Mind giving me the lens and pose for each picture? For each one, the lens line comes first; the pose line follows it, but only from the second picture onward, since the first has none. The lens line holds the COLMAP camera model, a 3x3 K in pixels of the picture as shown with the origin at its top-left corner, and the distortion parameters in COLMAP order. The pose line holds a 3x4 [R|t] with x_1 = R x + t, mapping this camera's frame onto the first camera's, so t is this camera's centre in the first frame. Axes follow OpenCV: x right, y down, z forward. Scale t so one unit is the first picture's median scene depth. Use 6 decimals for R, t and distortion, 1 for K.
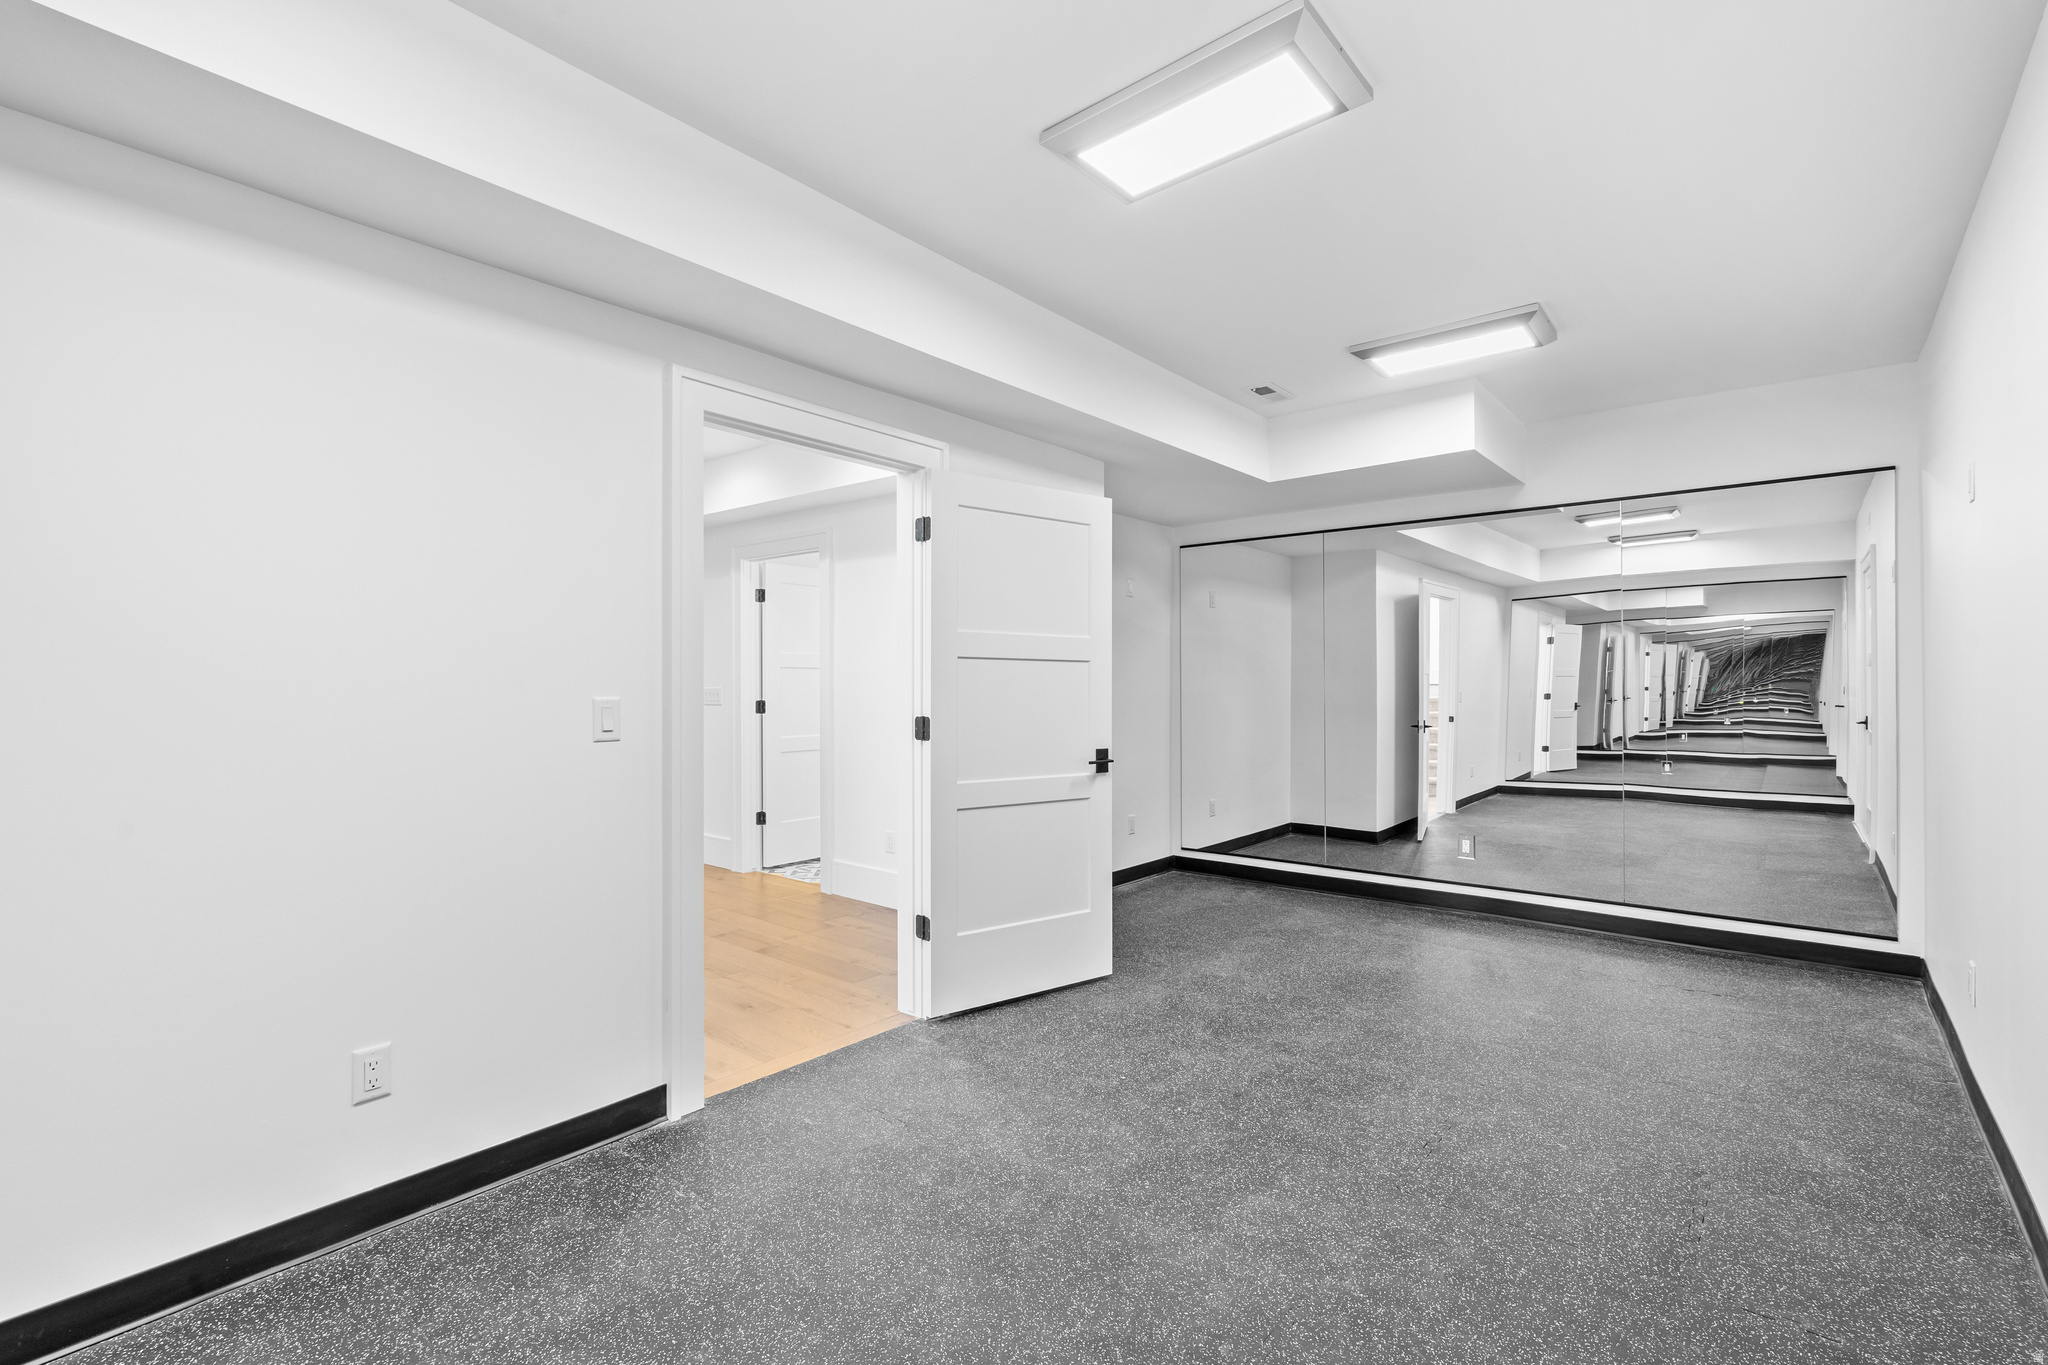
lens RADIAL K [[941.5, 0, 1019.3], [0, 941.5, 681.3], [0, 0, 1]] dist [-0.004050, 0.000047]
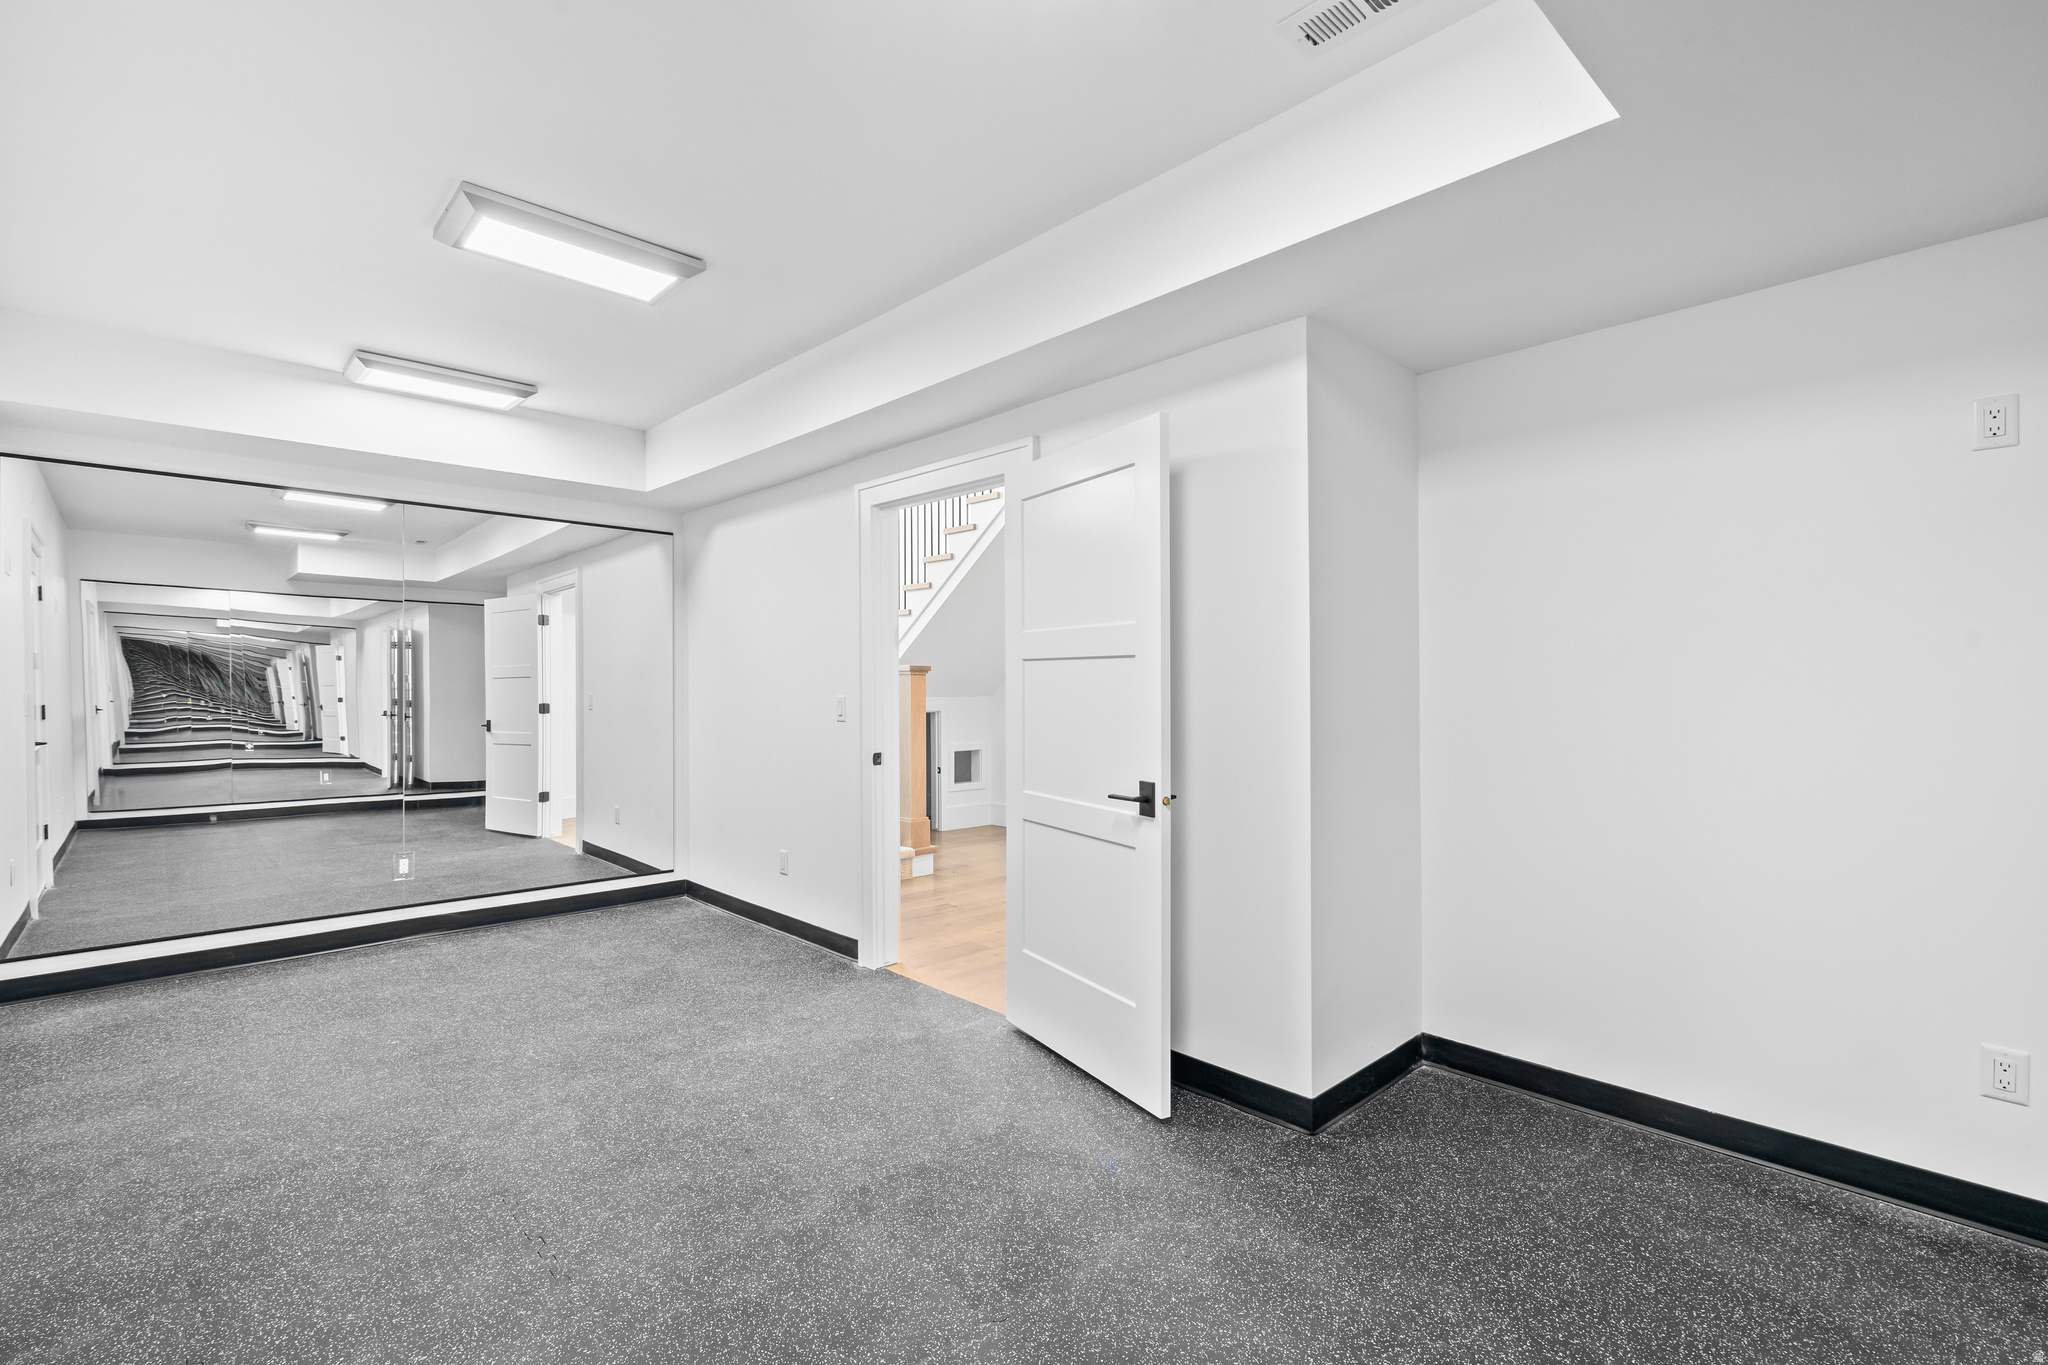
lens RADIAL K [[941.5, 0, 1019.3], [0, 941.5, 681.3], [0, 0, 1]] dist [-0.004050, 0.000047]
pose [[-0.134038, -0.006378, -0.990956, 1.207854], [0.004085, 0.999967, -0.006988, 0.003467], [0.990968, -0.004984, -0.134008, 1.535271]]
